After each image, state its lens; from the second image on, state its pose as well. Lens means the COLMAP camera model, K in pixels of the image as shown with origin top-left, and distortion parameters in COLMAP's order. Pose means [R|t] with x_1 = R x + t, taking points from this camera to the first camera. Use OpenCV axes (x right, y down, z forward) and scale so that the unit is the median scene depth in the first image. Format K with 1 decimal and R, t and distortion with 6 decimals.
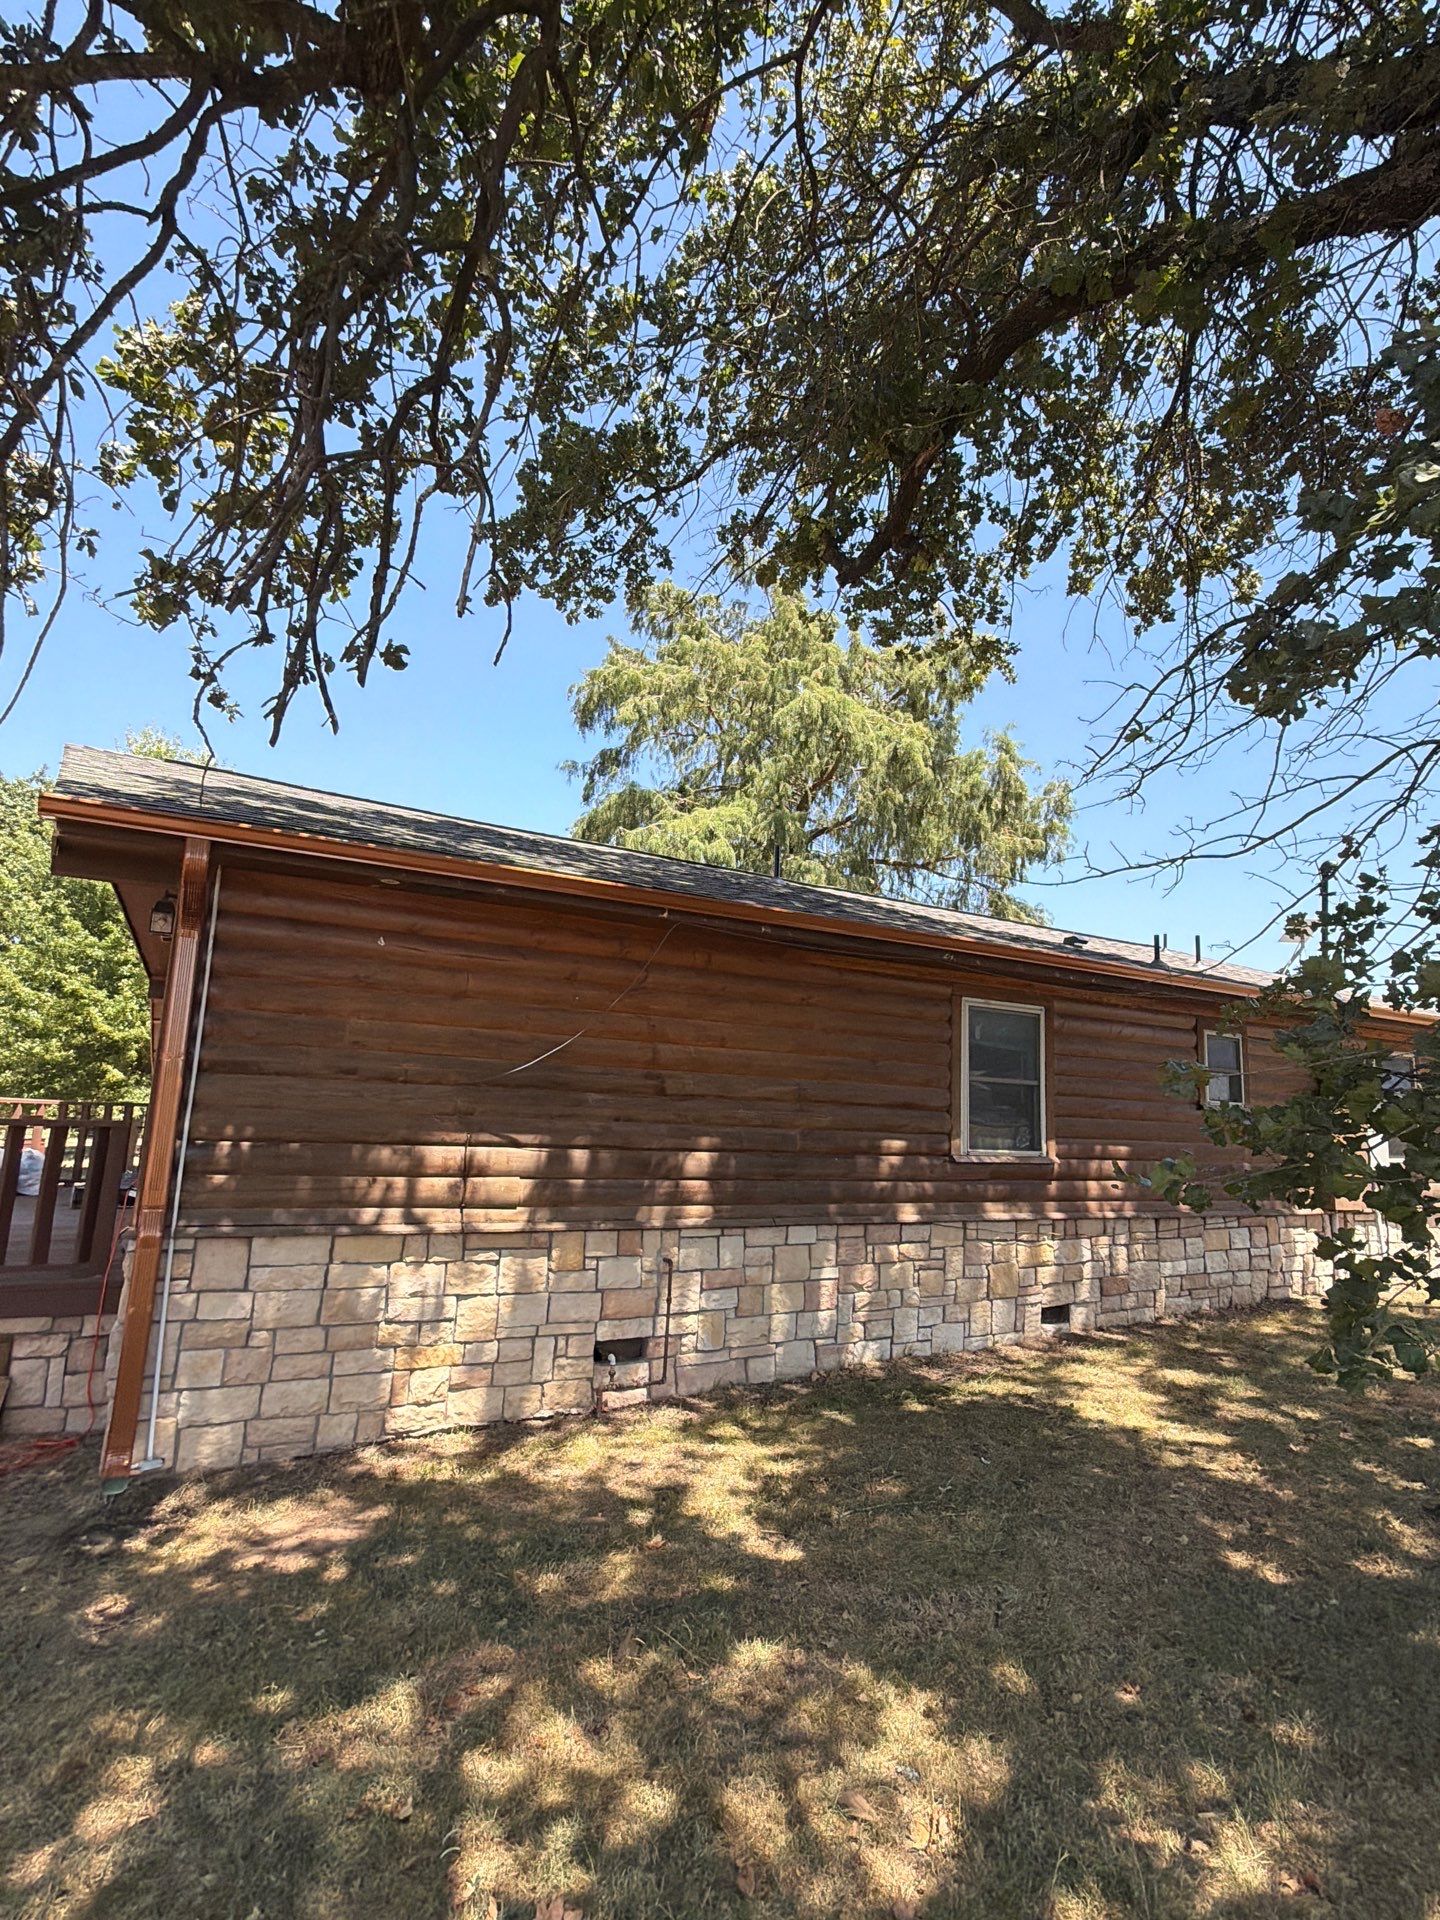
lens RADIAL K [[960.7, 0, 752.7], [0, 960.7, 949.6], [0, 0, 1]] dist [0.000983, 0.001225]
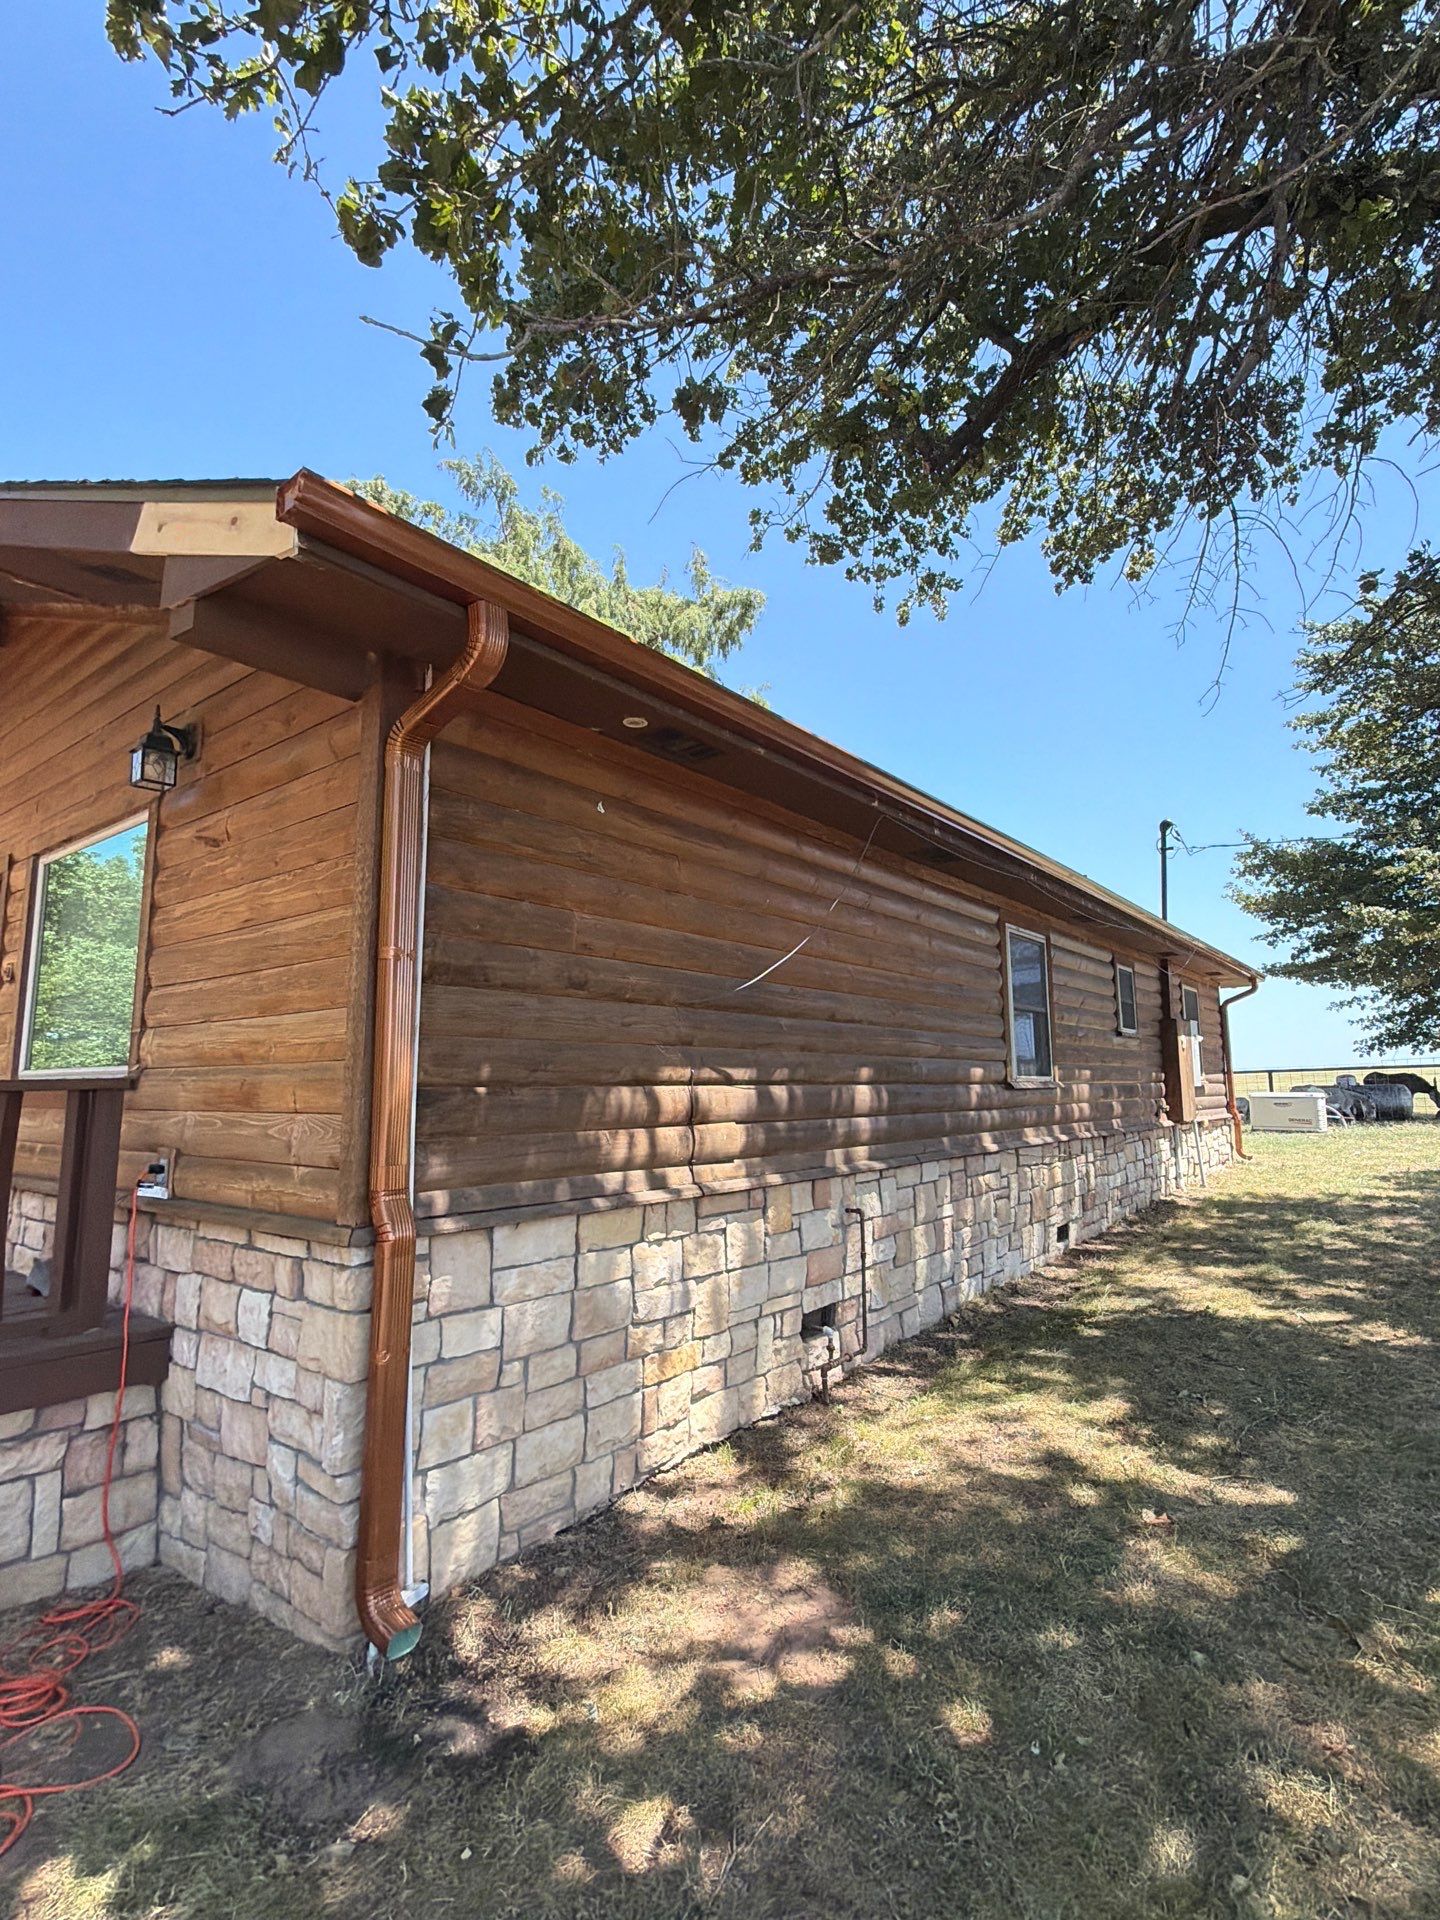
lens RADIAL K [[944.1, 0, 722.4], [0, 944.1, 954.9], [0, 0, 1]] dist [0.001022, 0.000409]
pose [[0.916392, 0.001995, 0.400276, -0.577762], [-0.013405, 0.999580, 0.025706, 0.081461], [-0.400056, -0.028923, 0.916034, 0.304056]]
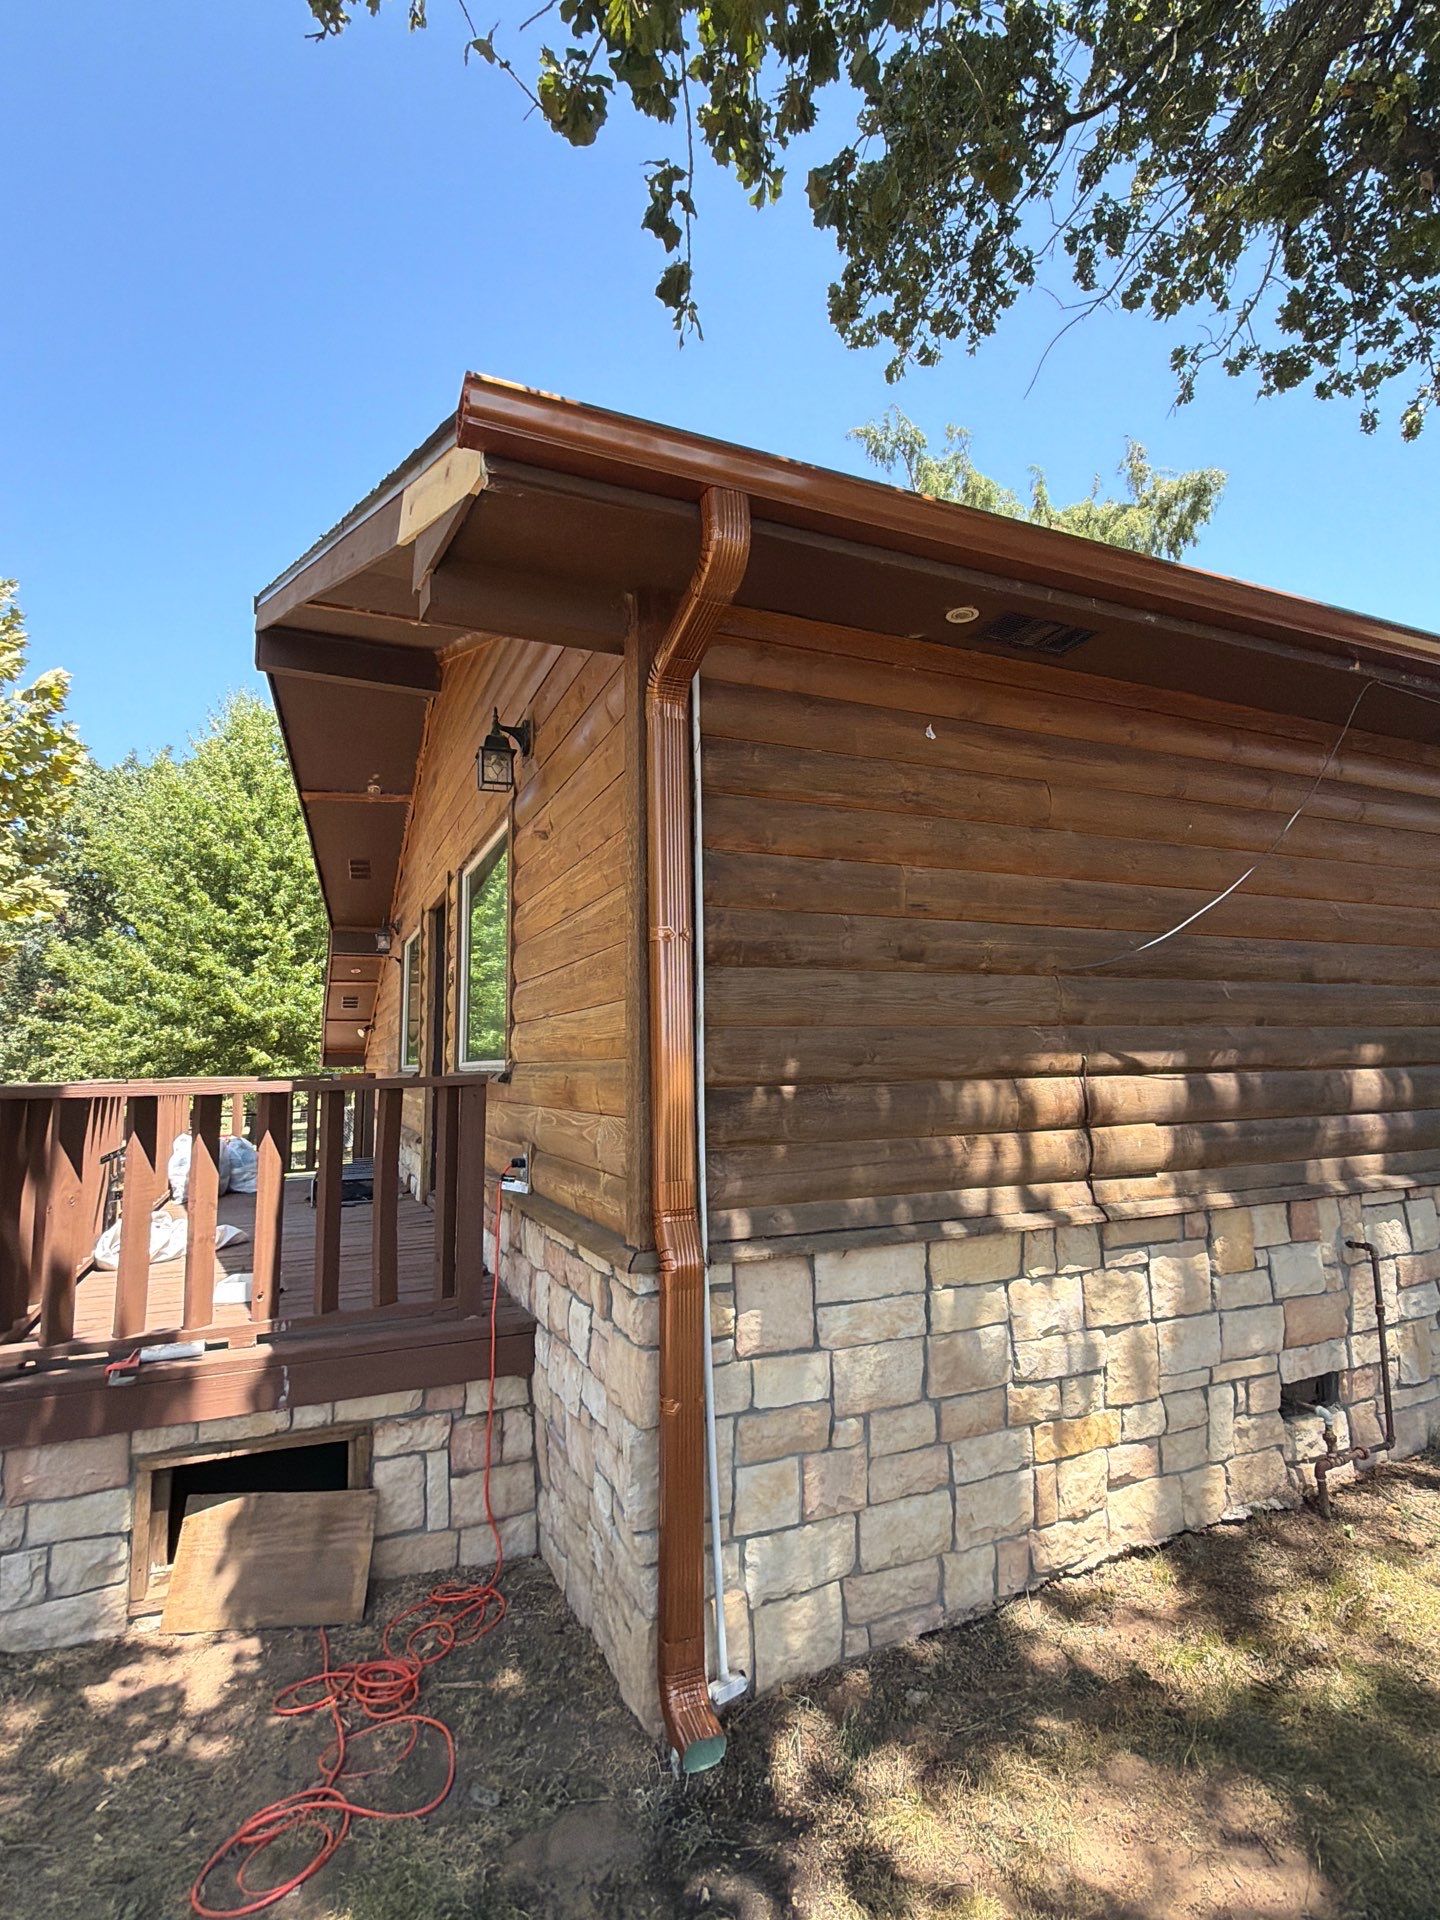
lens RADIAL K [[944.1, 0, 722.4], [0, 944.1, 954.9], [0, 0, 1]] dist [0.001022, 0.000409]
pose [[0.994901, -0.074230, -0.068276, -0.473357], [0.077080, 0.996218, 0.040092, 0.090876], [0.065041, -0.045151, 0.996861, 0.413525]]
